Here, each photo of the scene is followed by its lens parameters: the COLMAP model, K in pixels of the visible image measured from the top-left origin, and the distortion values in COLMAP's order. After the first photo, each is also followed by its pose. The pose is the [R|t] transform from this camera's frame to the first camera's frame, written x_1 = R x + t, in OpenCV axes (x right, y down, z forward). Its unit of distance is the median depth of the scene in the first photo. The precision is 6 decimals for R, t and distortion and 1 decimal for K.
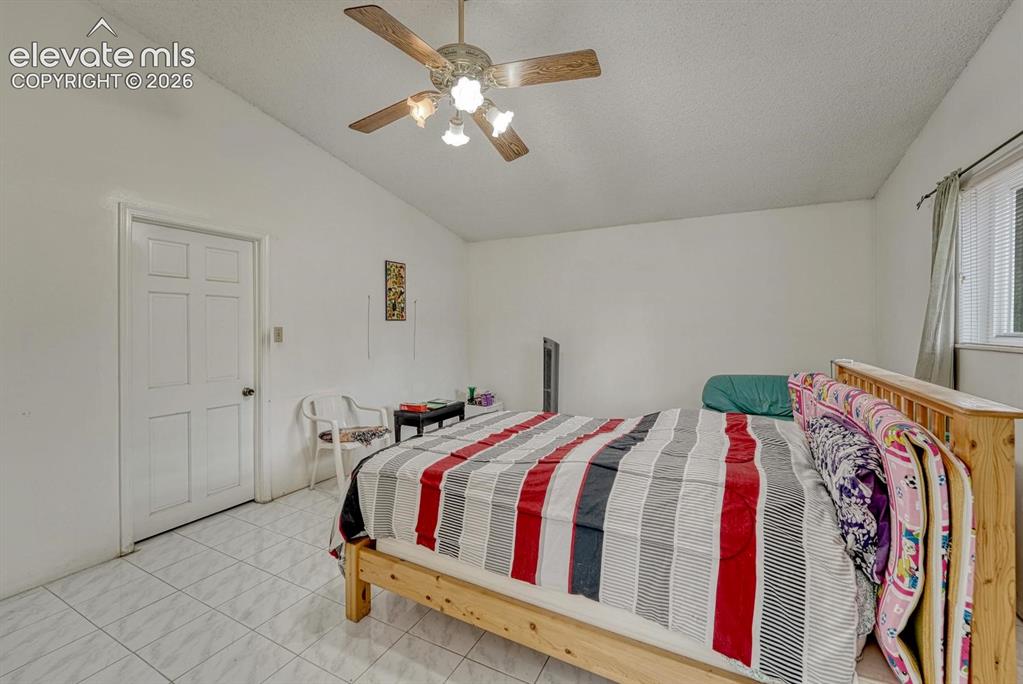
lens RADIAL K [[422.0, 0, 513.1], [0, 422.0, 328.4], [0, 0, 1]] dist [-0.001366, -0.000070]
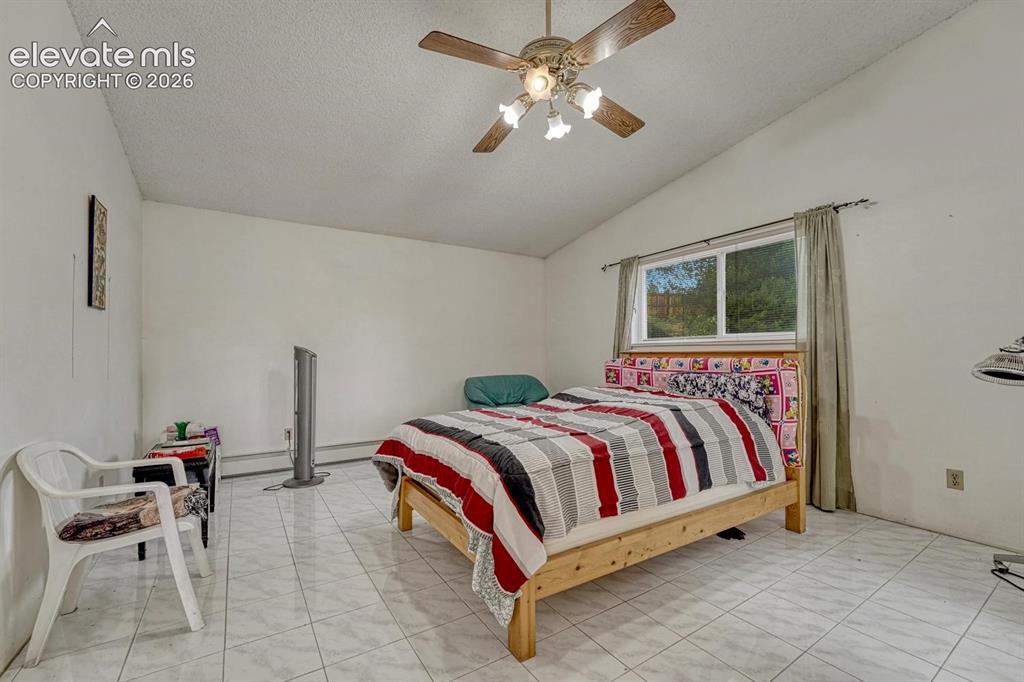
lens RADIAL K [[427.1, 0, 512.0], [0, 427.1, 341.0], [0, 0, 1]] dist [-0.000204, -0.000030]
pose [[0.496521, 0.028988, 0.867540, -1.090164], [0.005092, 0.999328, -0.036306, 0.104169], [-0.868010, 0.022445, 0.496040, 0.580625]]
